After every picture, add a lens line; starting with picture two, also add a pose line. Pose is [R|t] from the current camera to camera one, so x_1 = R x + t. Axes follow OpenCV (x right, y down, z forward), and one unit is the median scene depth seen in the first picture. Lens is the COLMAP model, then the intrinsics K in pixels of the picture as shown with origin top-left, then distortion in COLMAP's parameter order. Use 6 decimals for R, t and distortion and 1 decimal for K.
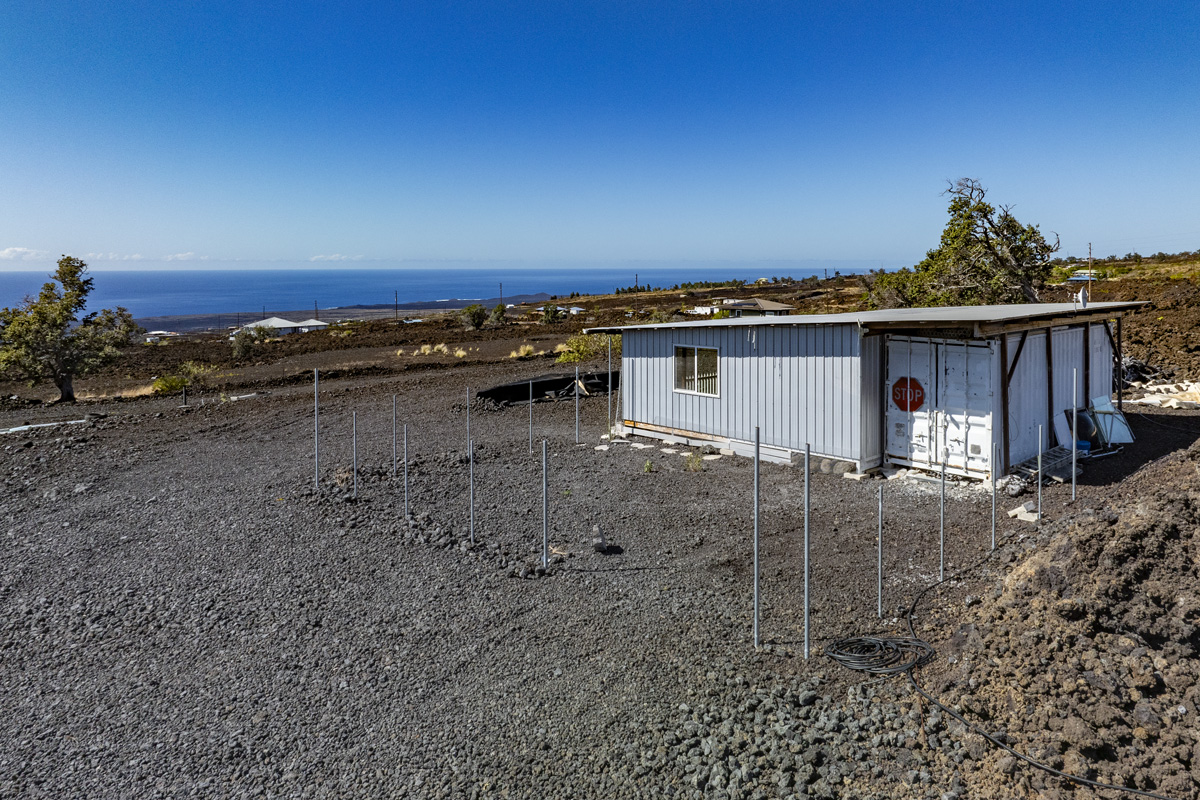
lens RADIAL K [[1031.4, 0, 600.0], [0, 1031.4, 400.0], [0, 0, 1]] dist [0.025511, -0.009682]
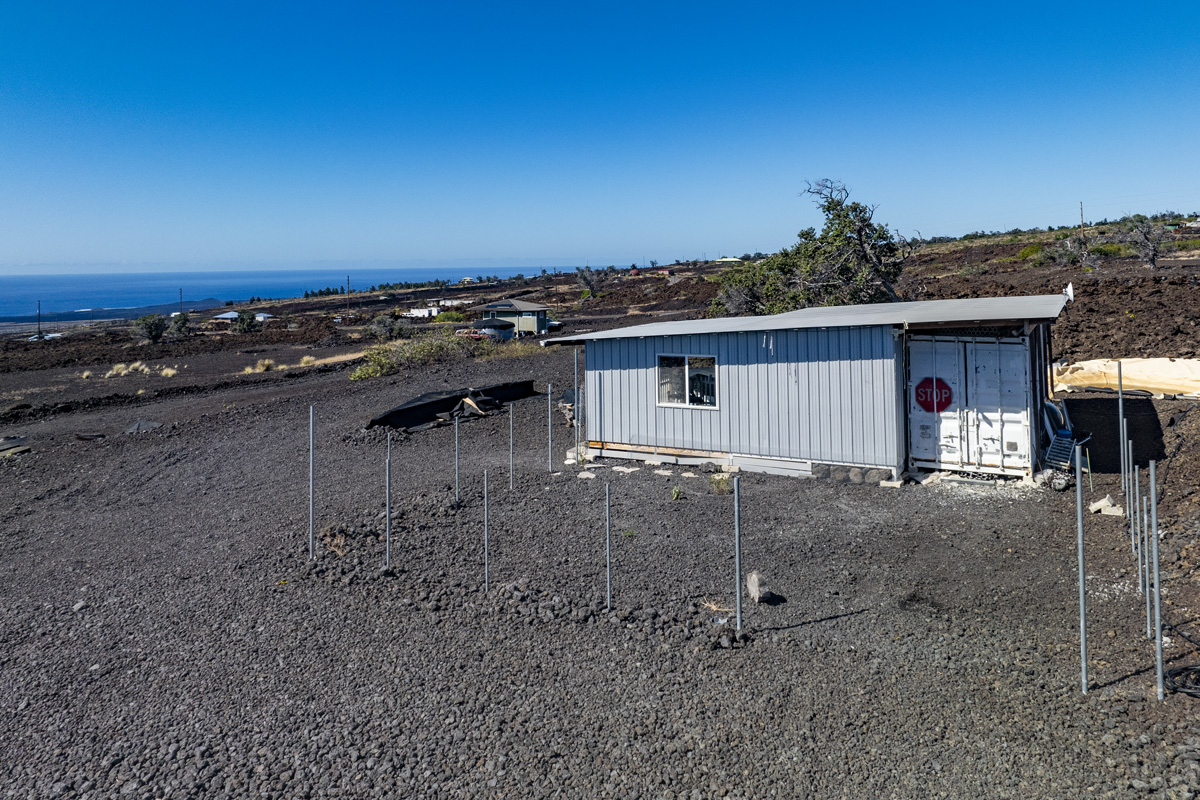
lens RADIAL K [[1056.3, 0, 599.6], [0, 1056.3, 300.1], [0, 0, 1]] dist [0.004696, -0.005531]
pose [[0.934015, -0.026985, 0.356213, -0.319663], [0.060629, 0.994651, -0.083622, -0.027397], [-0.352052, 0.099701, 0.930655, 0.153194]]
